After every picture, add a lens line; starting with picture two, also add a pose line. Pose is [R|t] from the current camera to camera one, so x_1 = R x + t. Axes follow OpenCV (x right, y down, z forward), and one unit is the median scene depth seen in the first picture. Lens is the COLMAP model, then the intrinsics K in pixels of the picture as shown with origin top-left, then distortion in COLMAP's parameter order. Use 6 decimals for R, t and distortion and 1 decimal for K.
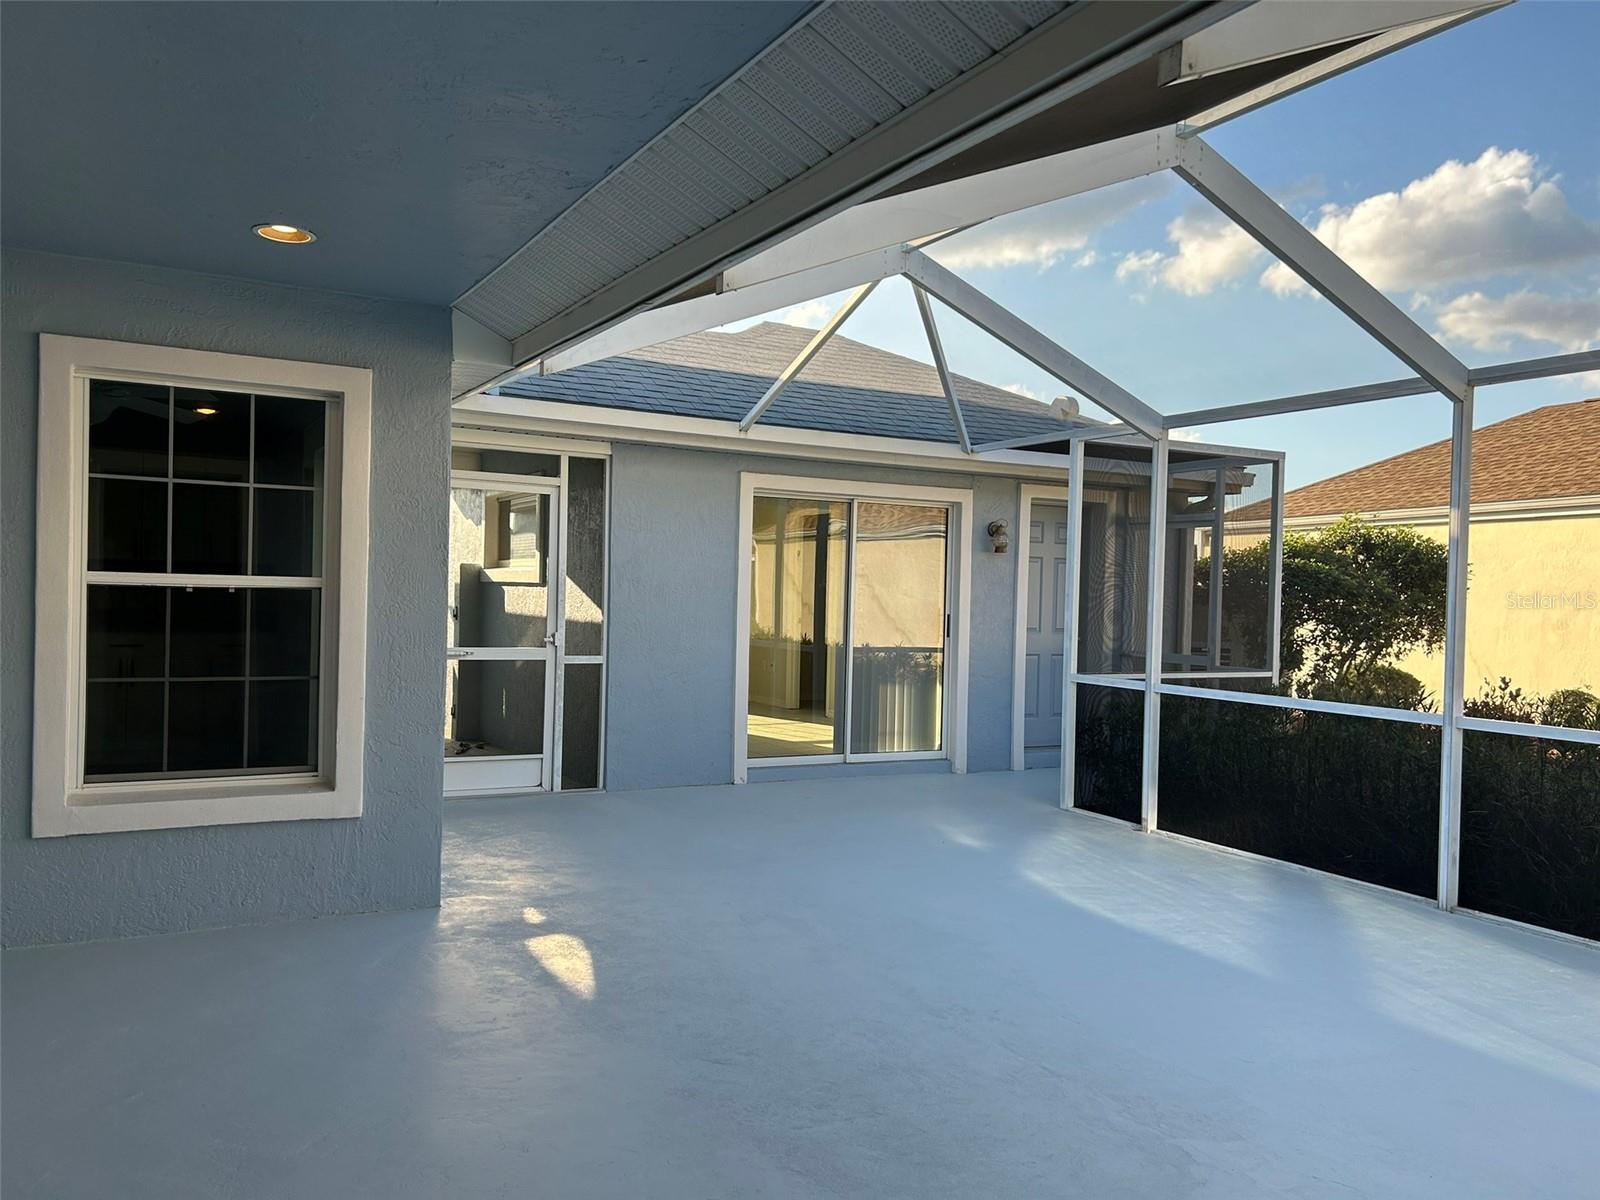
lens RADIAL K [[1197.8, 0, 799.2], [0, 1197.8, 606.4], [0, 0, 1]] dist [0.051307, -0.055446]
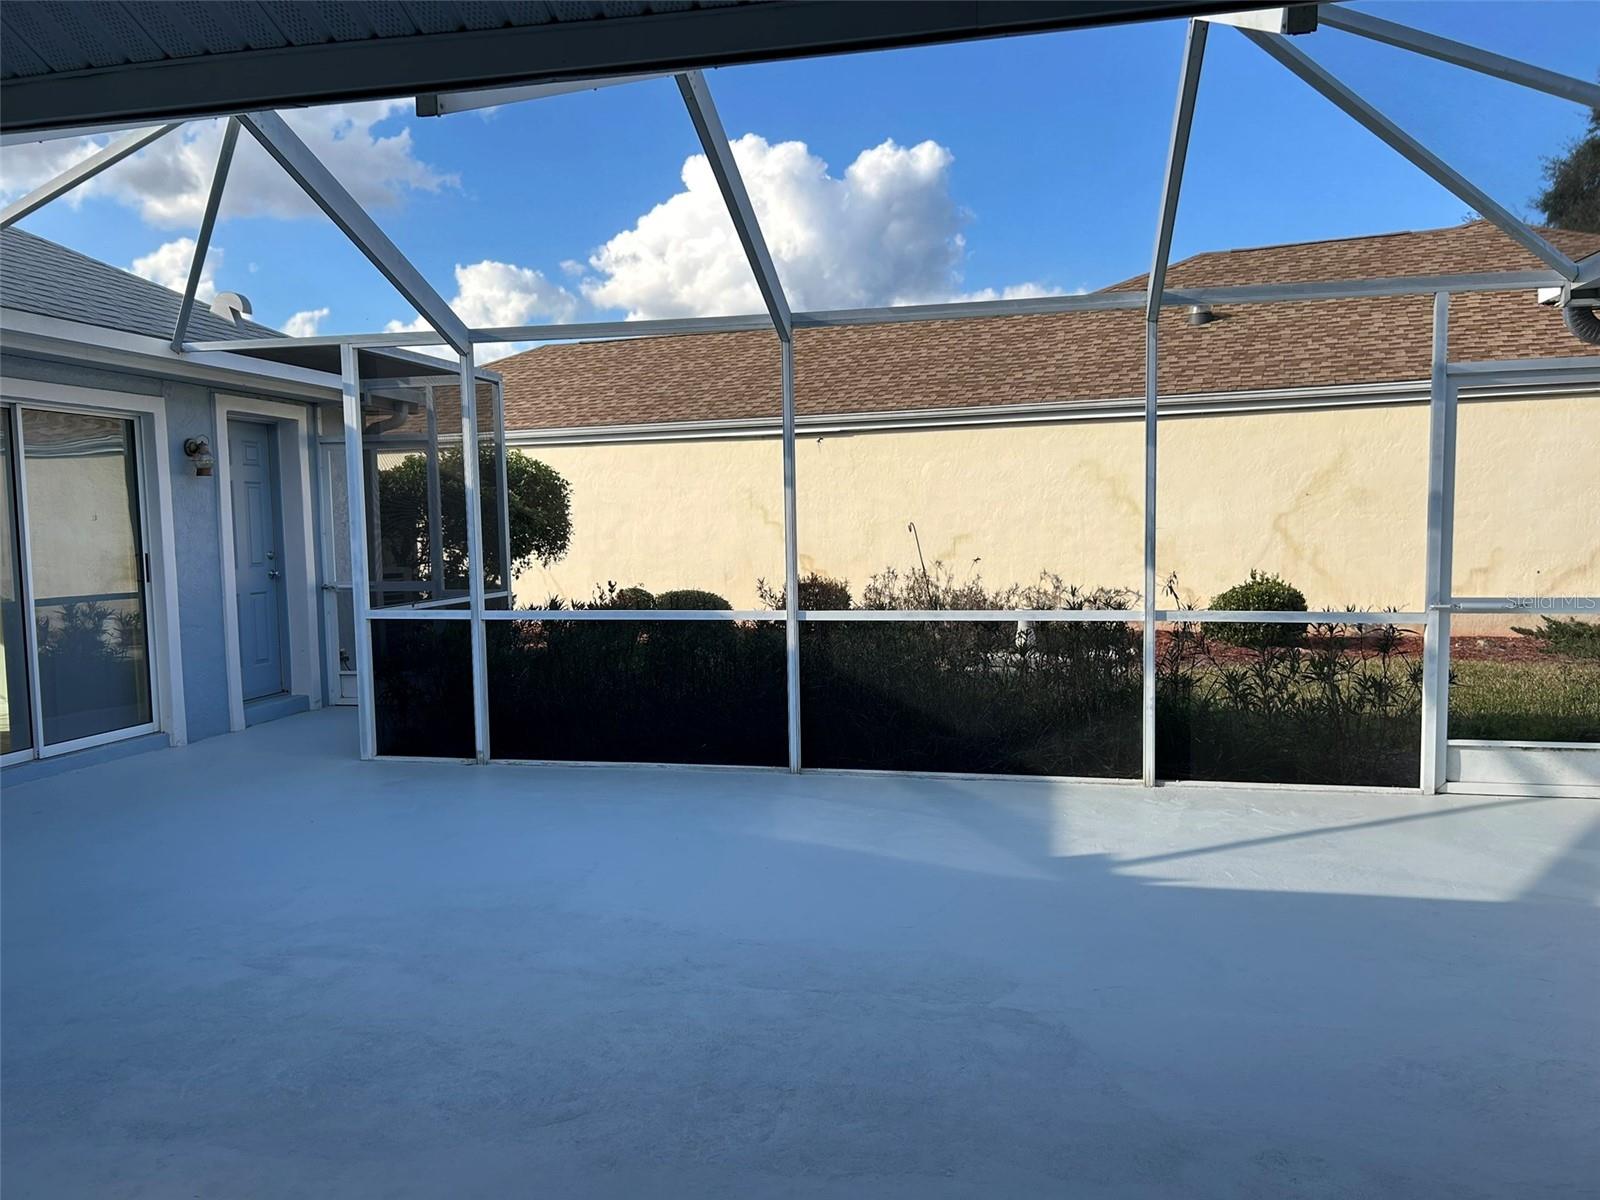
lens RADIAL K [[1197.8, 0, 799.1], [0, 1197.8, 587.1], [0, 0, 1]] dist [0.051307, -0.055446]
pose [[0.654663, -0.077713, 0.751915, -0.201572], [0.040099, 0.996871, 0.068117, -0.008260], [-0.754856, -0.014443, 0.655731, 0.135368]]
